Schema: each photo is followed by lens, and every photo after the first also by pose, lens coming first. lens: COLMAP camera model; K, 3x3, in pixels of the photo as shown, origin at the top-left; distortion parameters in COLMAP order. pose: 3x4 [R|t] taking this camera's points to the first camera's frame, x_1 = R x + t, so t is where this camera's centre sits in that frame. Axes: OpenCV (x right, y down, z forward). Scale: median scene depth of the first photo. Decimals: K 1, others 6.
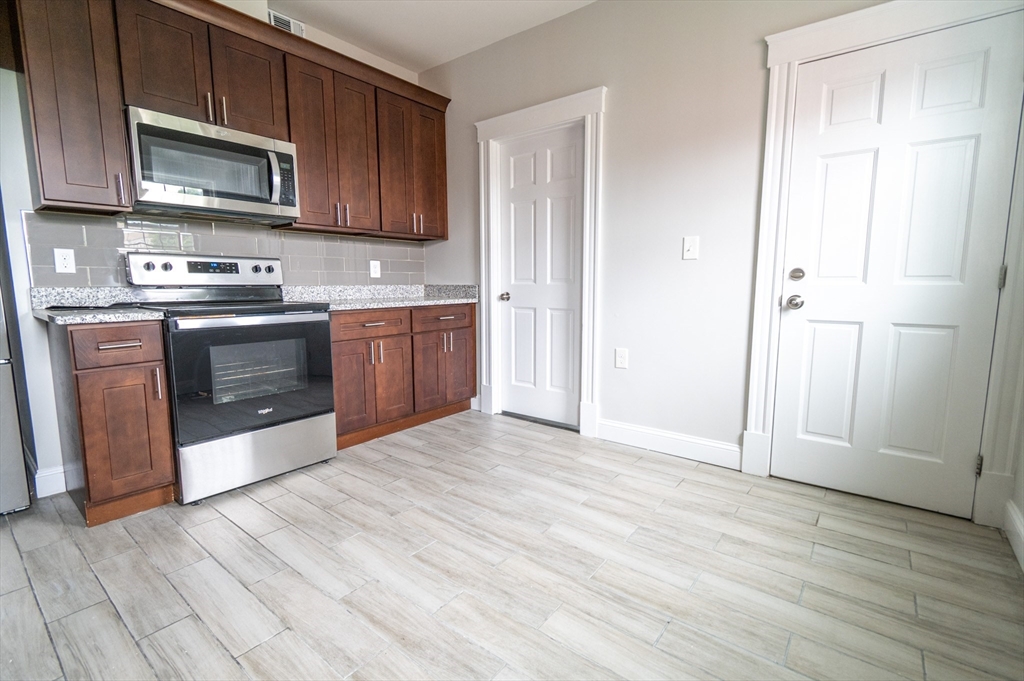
lens RADIAL K [[473.2, 0, 514.8], [0, 473.2, 335.3], [0, 0, 1]] dist [0.011996, -0.000451]
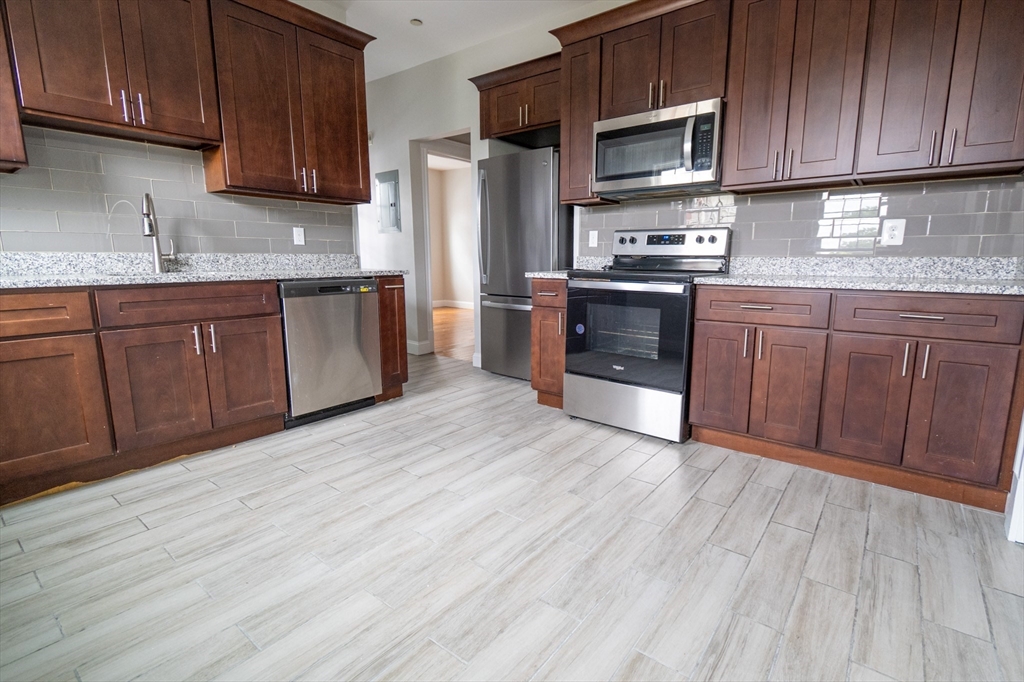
lens RADIAL K [[473.2, 0, 514.8], [0, 473.2, 335.8], [0, 0, 1]] dist [0.011996, -0.000451]
pose [[-0.005100, 0.167086, -0.985929, 0.540628], [-0.117237, 0.979043, 0.166526, -0.068964], [0.993091, 0.116437, 0.014596, 0.698023]]
